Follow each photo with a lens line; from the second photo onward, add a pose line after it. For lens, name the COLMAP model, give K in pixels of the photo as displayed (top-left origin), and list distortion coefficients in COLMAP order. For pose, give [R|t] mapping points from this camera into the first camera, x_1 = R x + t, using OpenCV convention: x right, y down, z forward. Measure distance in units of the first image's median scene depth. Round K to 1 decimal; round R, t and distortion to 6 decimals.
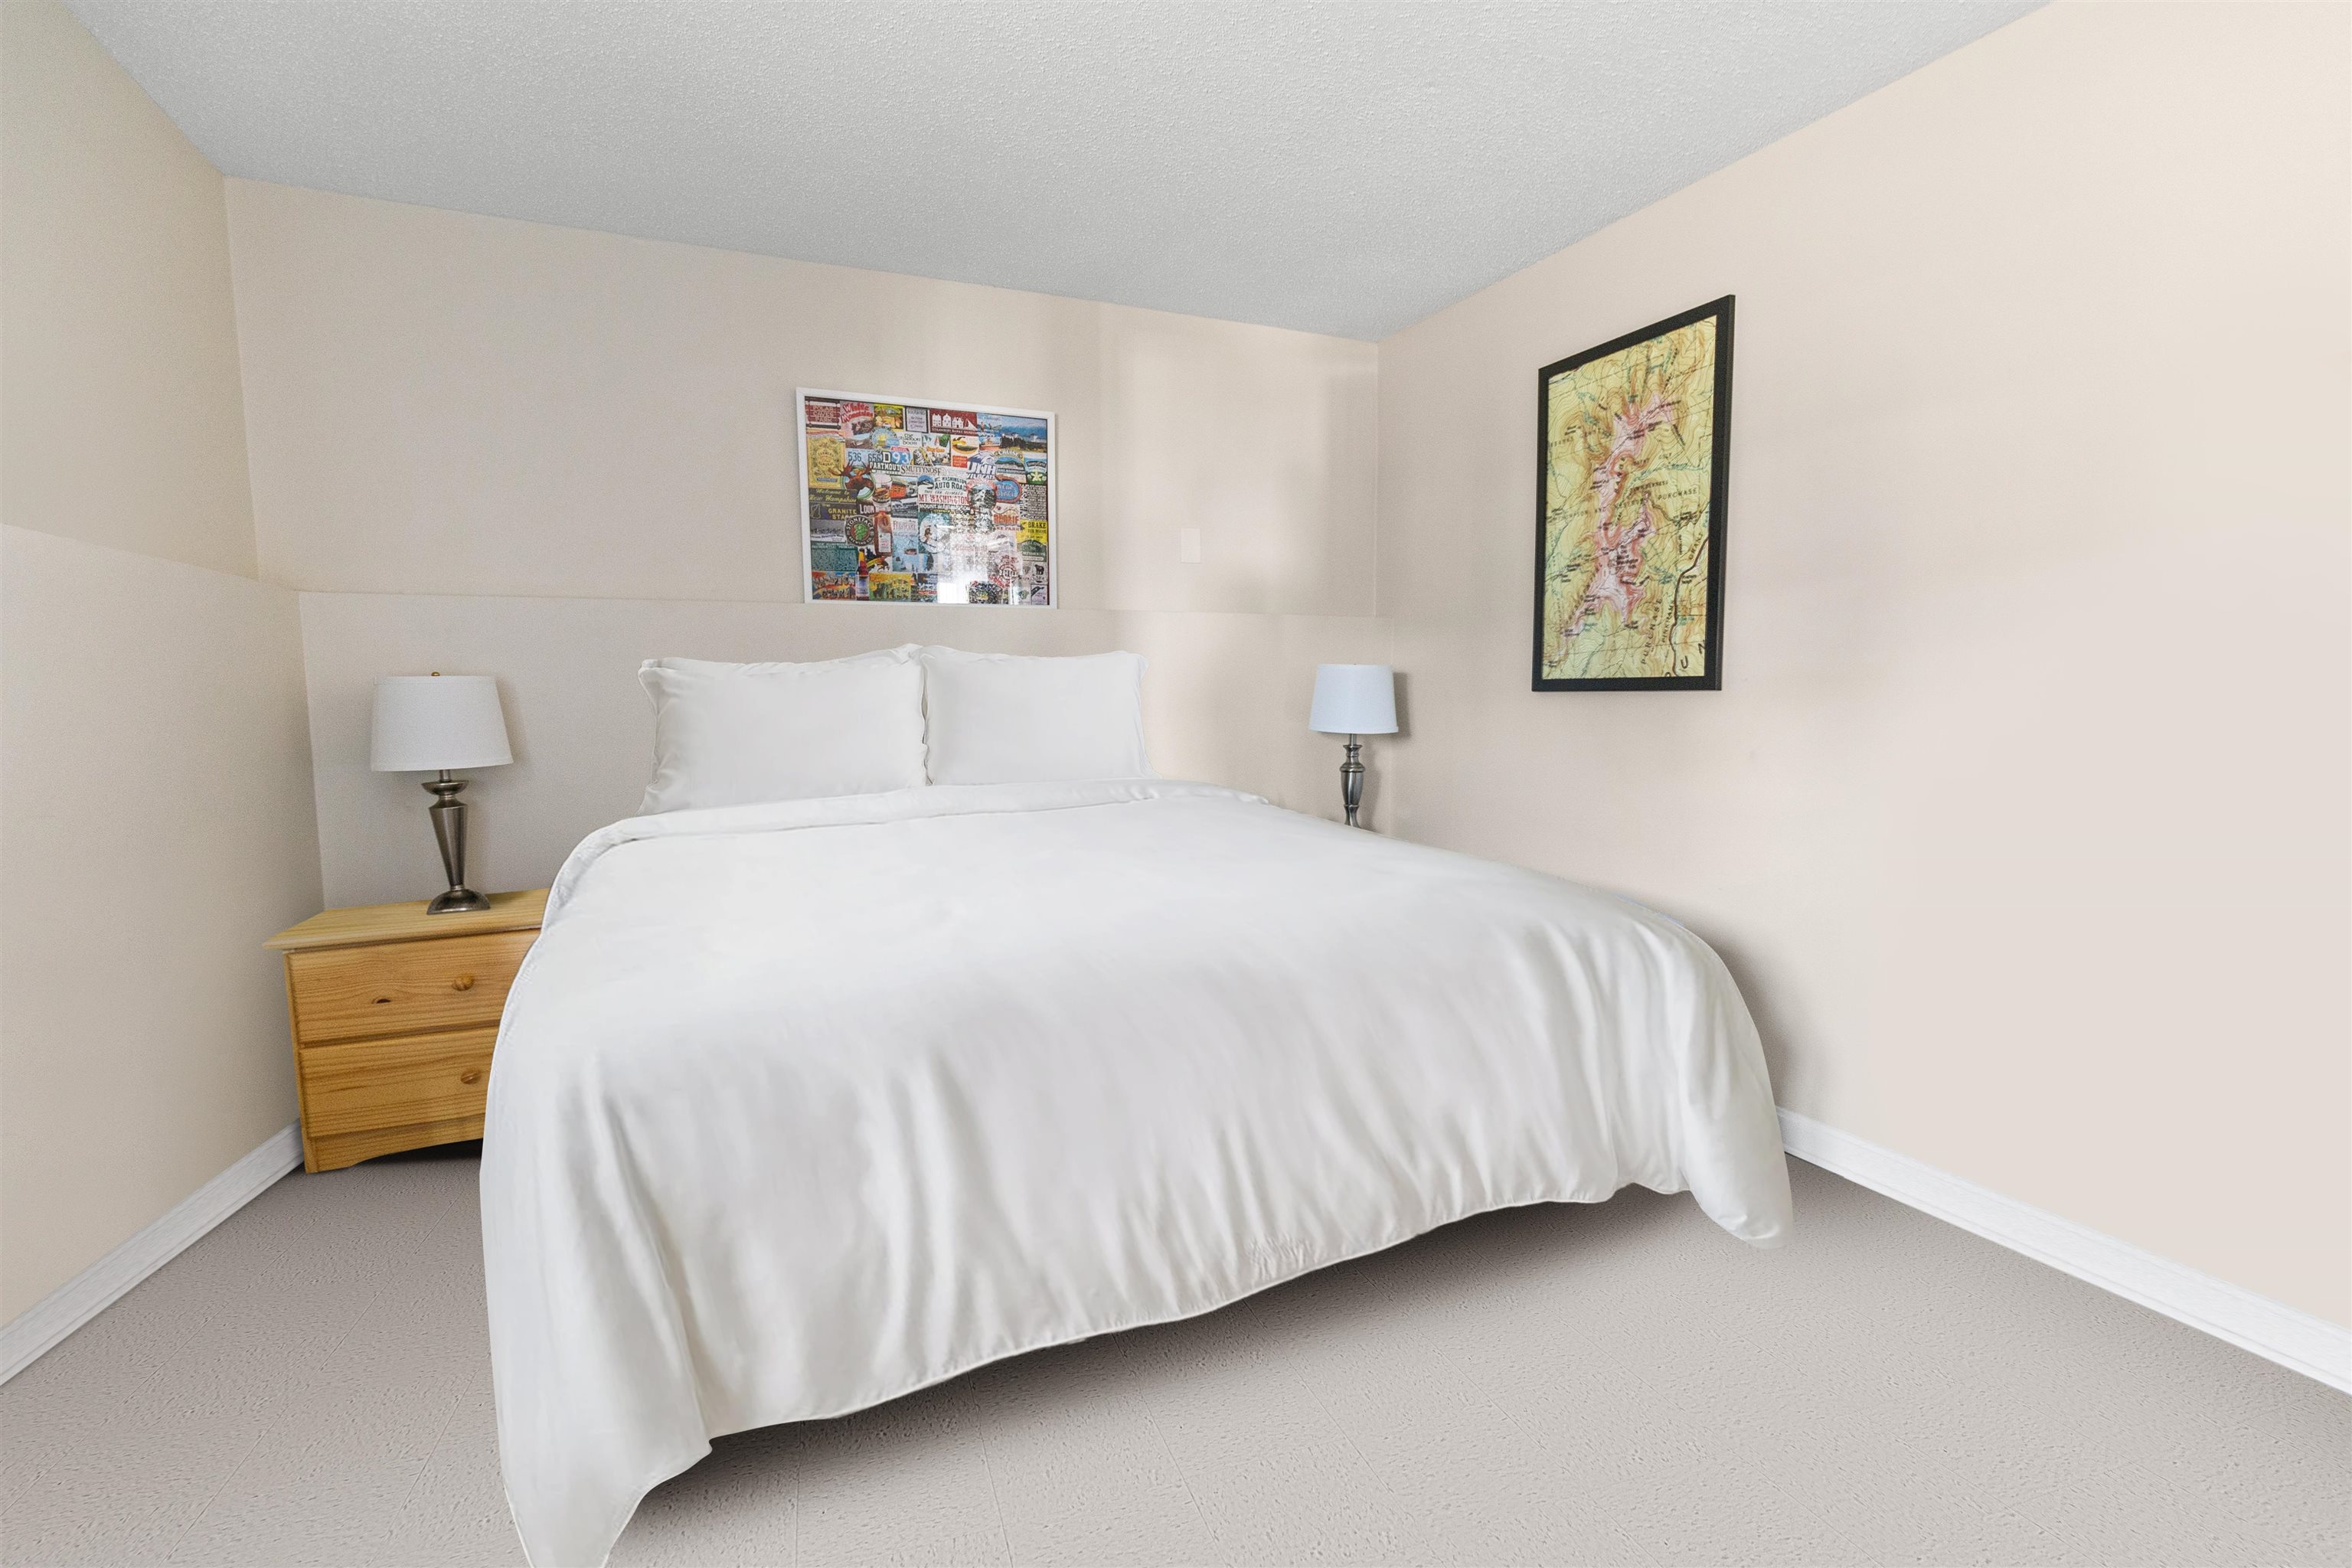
lens RADIAL K [[1052.8, 0, 1177.9], [0, 1052.8, 778.9], [0, 0, 1]] dist [-0.002706, -0.000315]
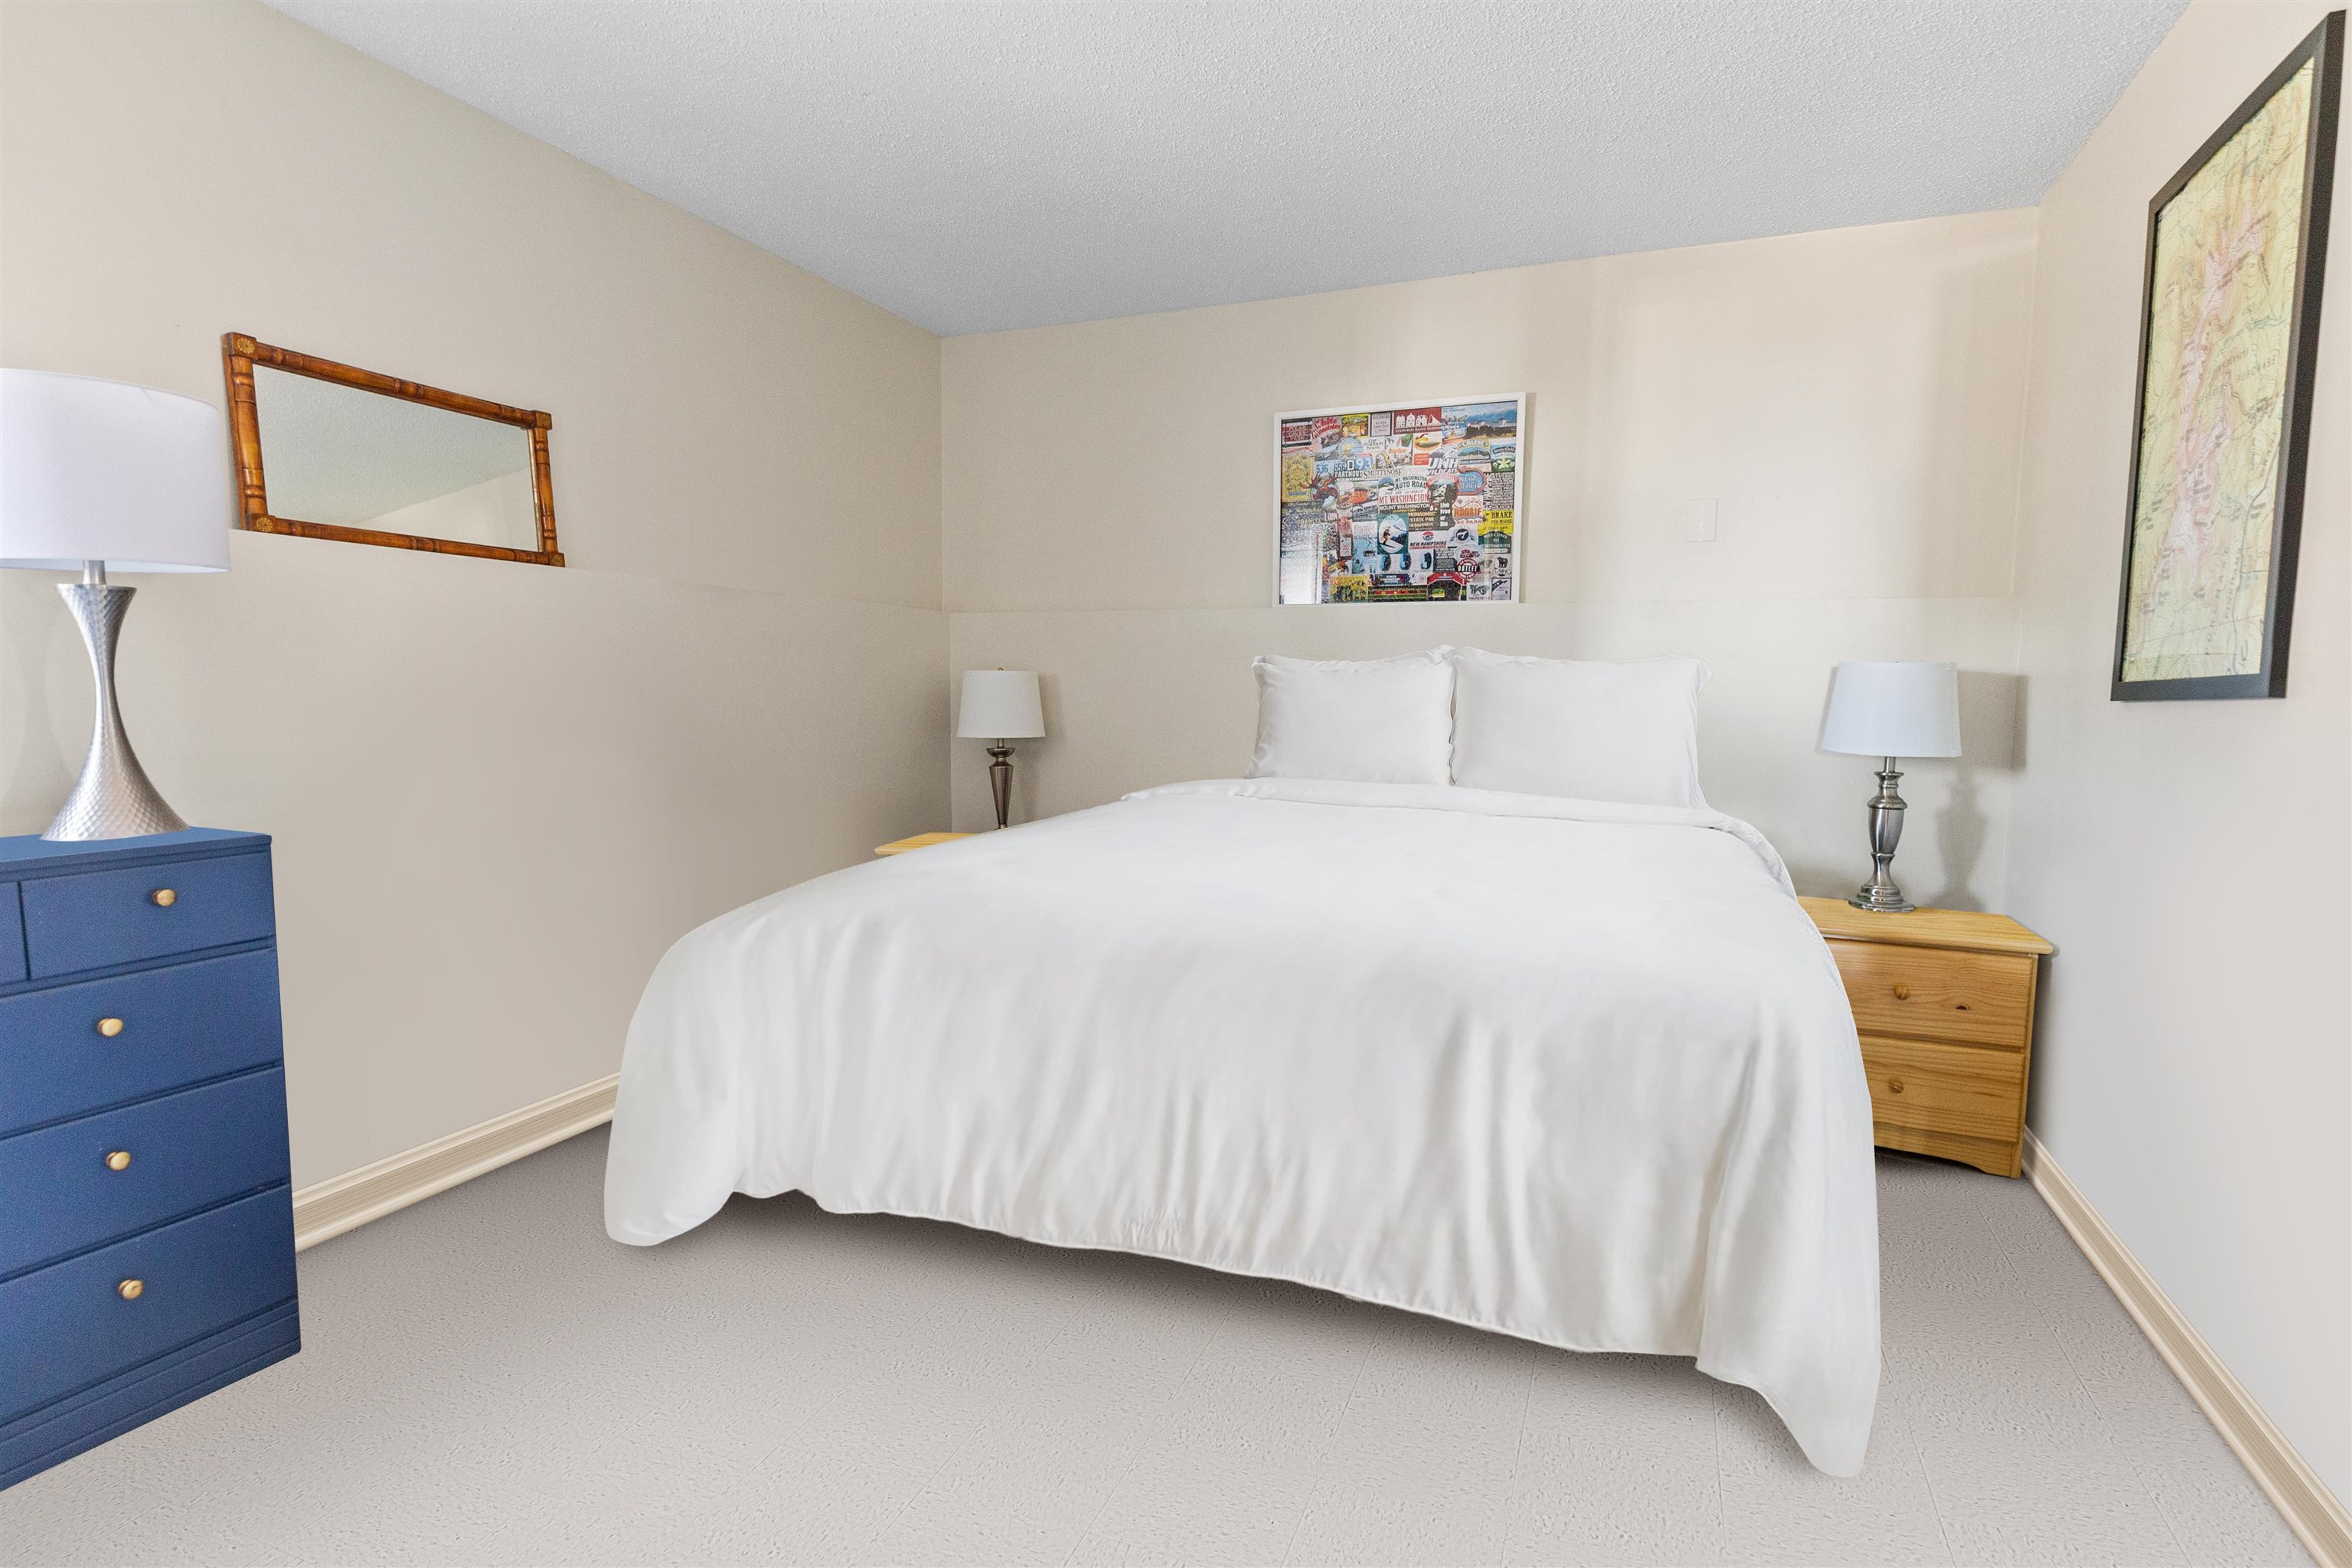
lens RADIAL K [[1106.9, 0, 1183.0], [0, 1106.9, 779.7], [0, 0, 1]] dist [-0.002855, -0.002885]
pose [[0.708987, 0.070549, -0.701684, 0.397523], [-0.078645, 0.996687, 0.020745, -0.003675], [0.700823, 0.040476, 0.712186, 0.112684]]
